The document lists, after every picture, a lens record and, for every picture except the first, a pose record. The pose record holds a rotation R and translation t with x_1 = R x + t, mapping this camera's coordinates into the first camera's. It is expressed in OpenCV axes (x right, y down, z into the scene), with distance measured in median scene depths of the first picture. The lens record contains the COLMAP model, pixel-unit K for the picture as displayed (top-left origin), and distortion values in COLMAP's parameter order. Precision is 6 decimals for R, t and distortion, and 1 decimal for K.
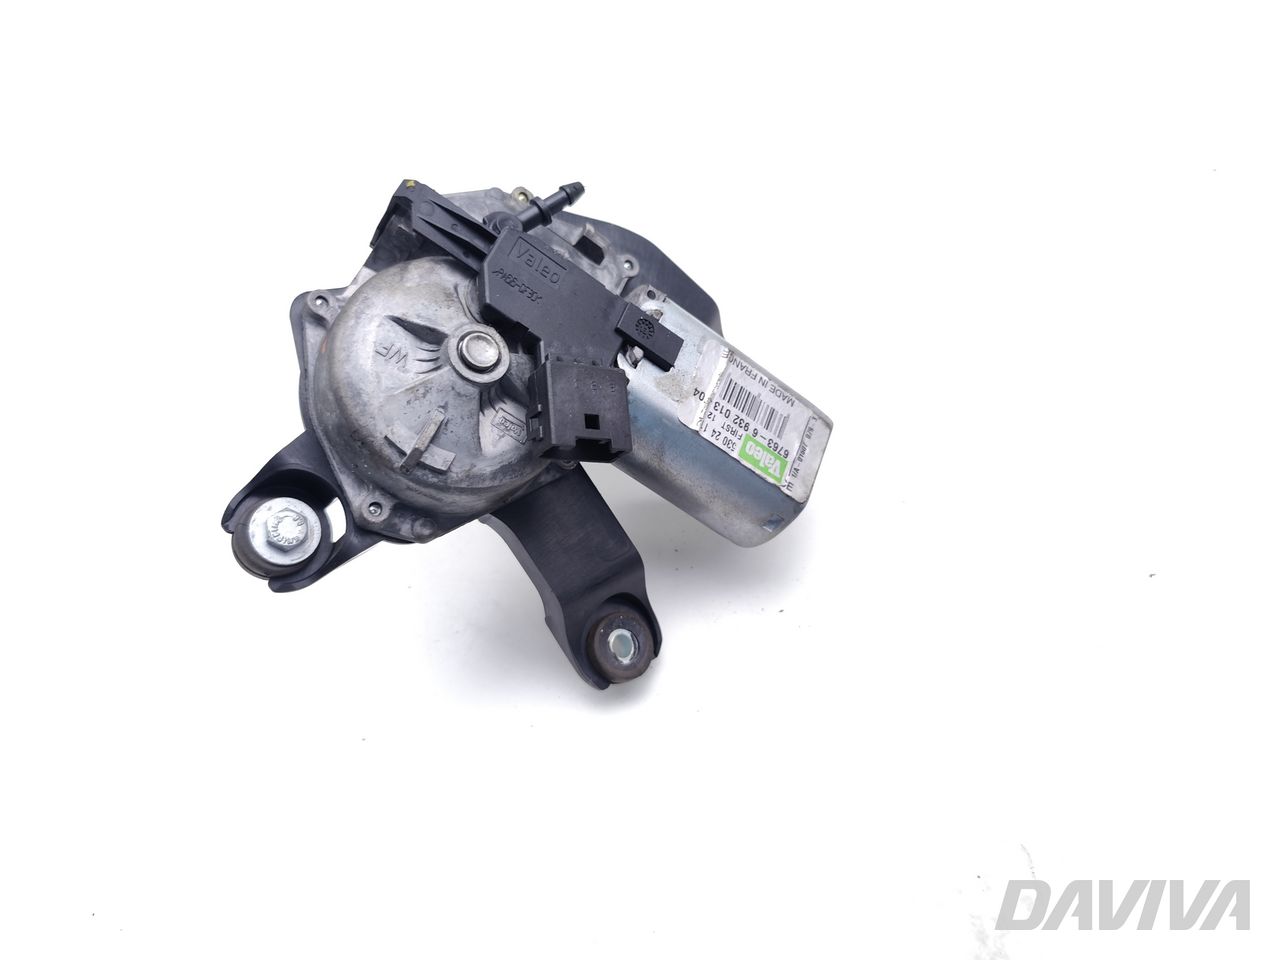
lens RADIAL K [[853.4, 0, 642.8], [0, 853.4, 478.7], [0, 0, 1]] dist [0.001255, -0.000028]
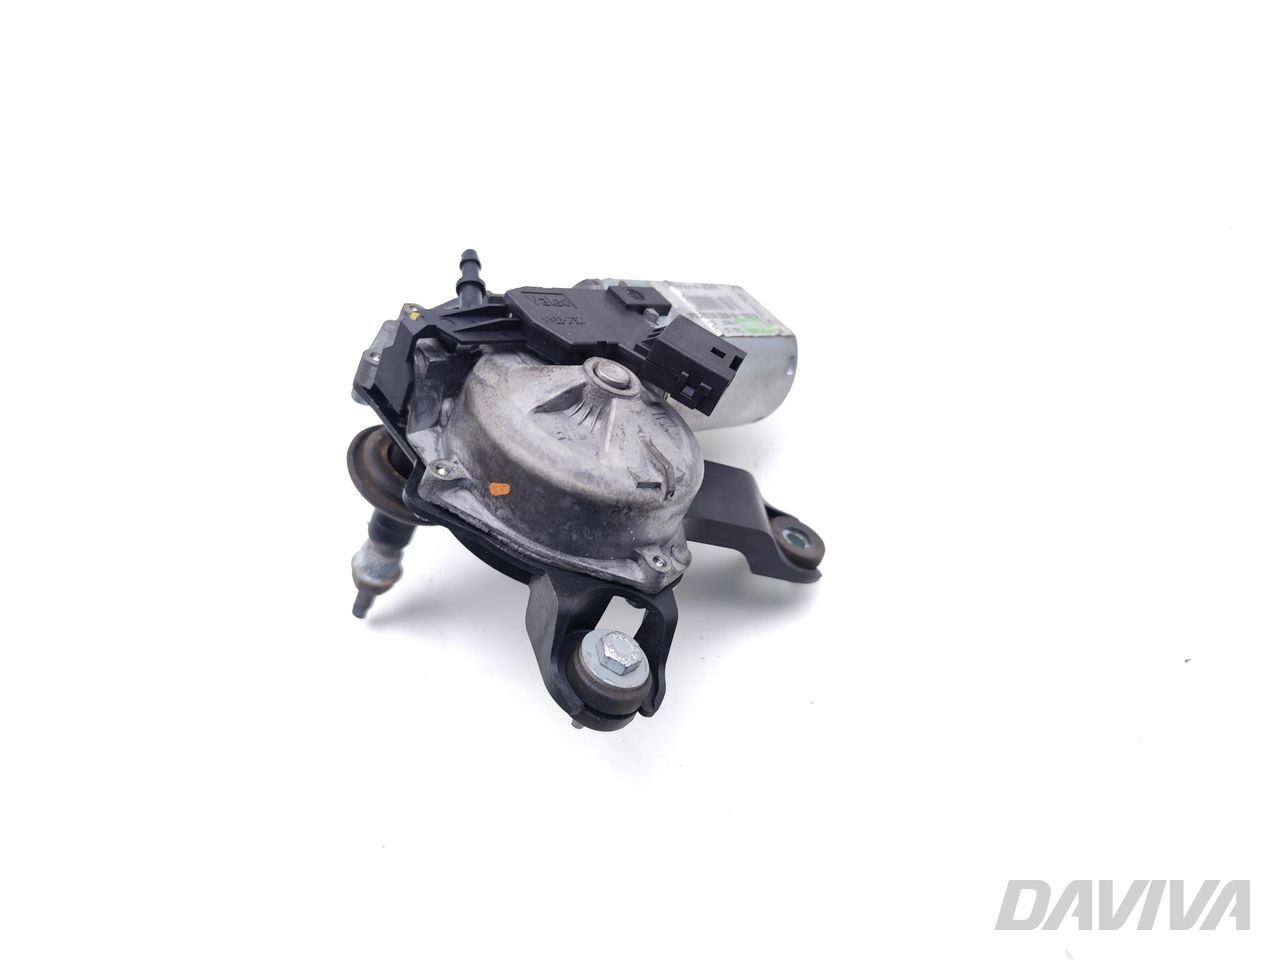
lens RADIAL K [[853.4, 0, 641.5], [0, 853.4, 481.4], [0, 0, 1]] dist [0.001255, -0.000028]
pose [[0.544897, -0.691600, 0.474106, -0.663831], [0.729990, 0.669465, 0.137591, -0.160219], [-0.412555, 0.271119, 0.869651, 0.118953]]
